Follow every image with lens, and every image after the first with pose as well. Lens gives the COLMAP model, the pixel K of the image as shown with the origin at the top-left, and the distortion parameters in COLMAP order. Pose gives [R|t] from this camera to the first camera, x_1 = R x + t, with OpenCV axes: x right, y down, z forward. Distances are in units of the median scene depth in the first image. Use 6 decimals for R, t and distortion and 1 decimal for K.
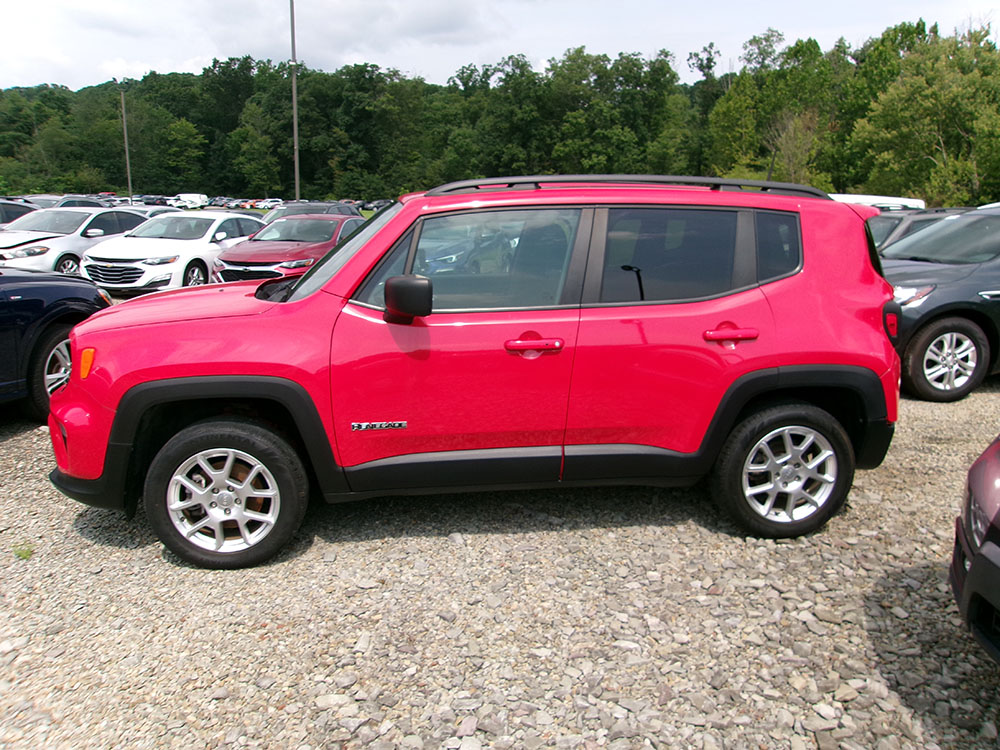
lens RADIAL K [[816.4, 0, 500.0], [0, 816.4, 375.0], [0, 0, 1]] dist [0.003913, 0.054354]
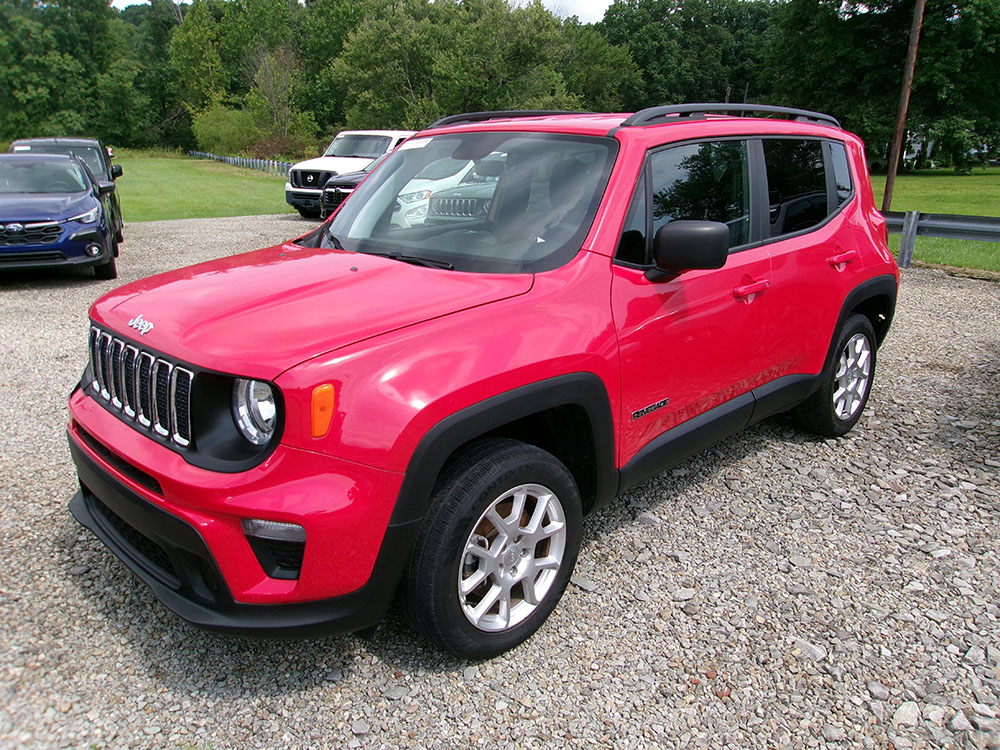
lens RADIAL K [[816.4, 0, 500.0], [0, 816.4, 375.0], [0, 0, 1]] dist [0.003913, 0.054354]
pose [[0.771797, -0.197928, 0.604280, -0.086723], [0.156302, 0.980216, 0.121432, -0.010917], [-0.616359, 0.000730, 0.787465, 0.049777]]
